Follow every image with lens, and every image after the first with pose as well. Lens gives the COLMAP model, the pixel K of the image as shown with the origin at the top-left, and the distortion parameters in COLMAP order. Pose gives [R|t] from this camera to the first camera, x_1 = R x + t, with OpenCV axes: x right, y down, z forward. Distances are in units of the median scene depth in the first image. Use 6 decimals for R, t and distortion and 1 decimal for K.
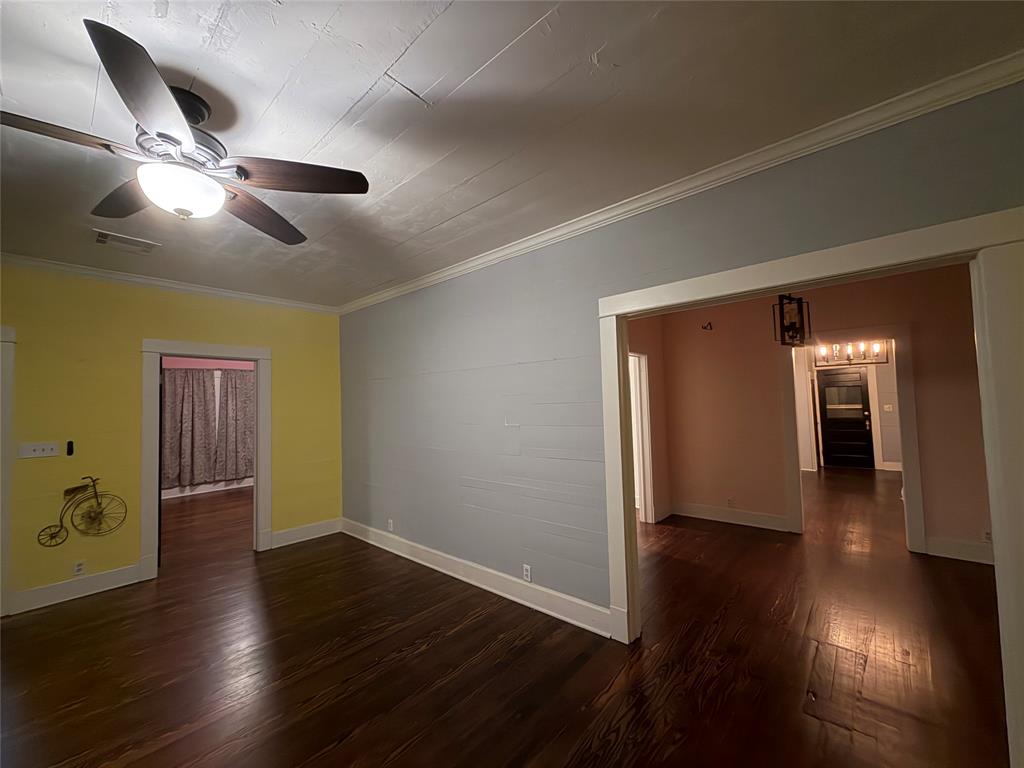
lens RADIAL K [[406.9, 0, 511.4], [0, 406.9, 384.9], [0, 0, 1]] dist [-0.000718, -0.000522]
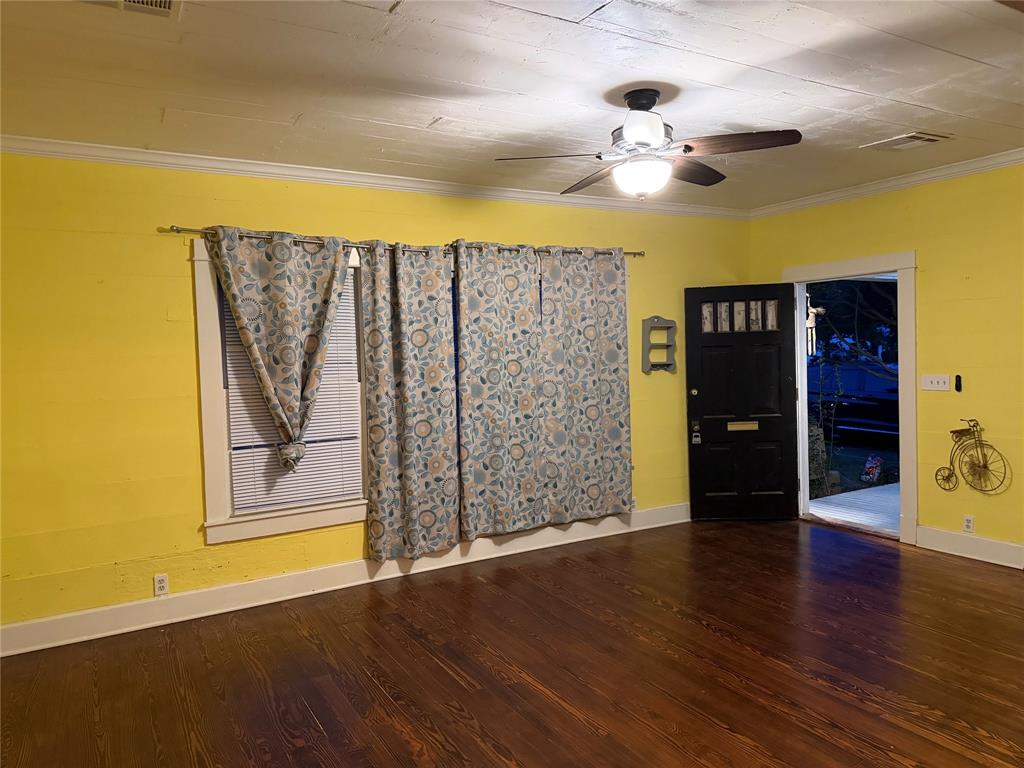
lens RADIAL K [[713.6, 0, 509.5], [0, 713.6, 381.1], [0, 0, 1]] dist [0.060340, -0.080676]
pose [[-0.328164, 0.080102, -0.941219, 0.647231], [0.083892, 0.994932, 0.055424, -0.011463], [0.940888, -0.060772, -0.333220, 0.614804]]
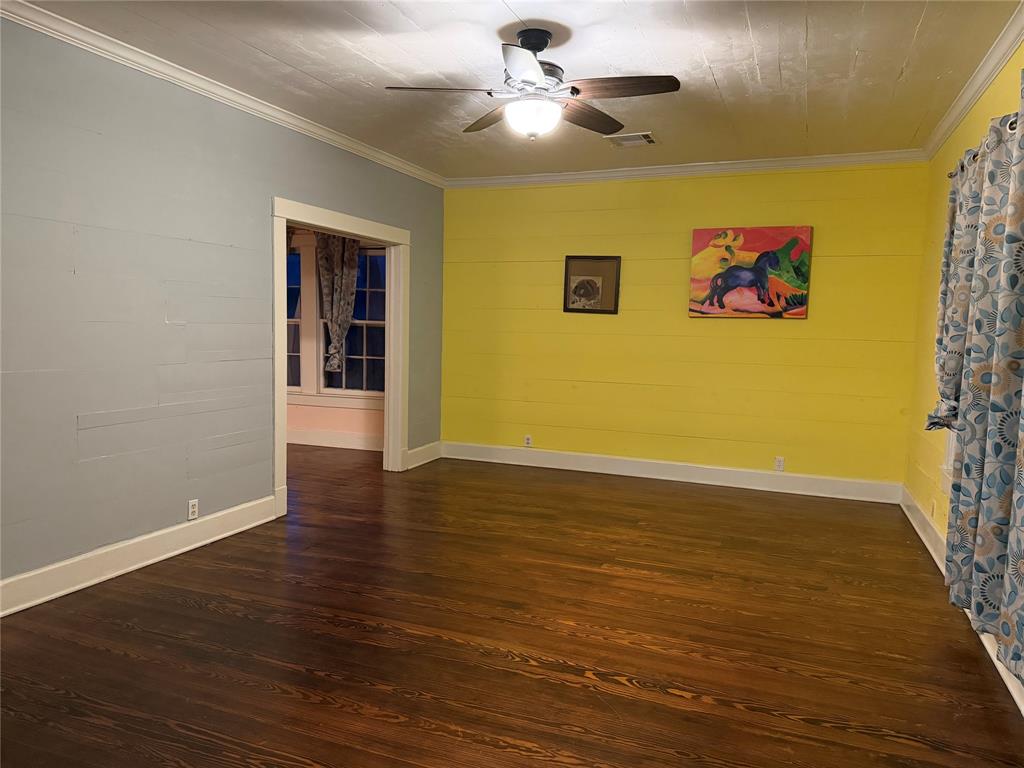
lens RADIAL K [[713.6, 0, 509.5], [0, 713.6, 381.1], [0, 0, 1]] dist [0.060340, -0.080676]
pose [[-0.328430, -0.058399, 0.942721, -1.355601], [-0.059175, 0.997398, 0.041170, 0.110482], [-0.942673, -0.042264, -0.331031, 0.826106]]
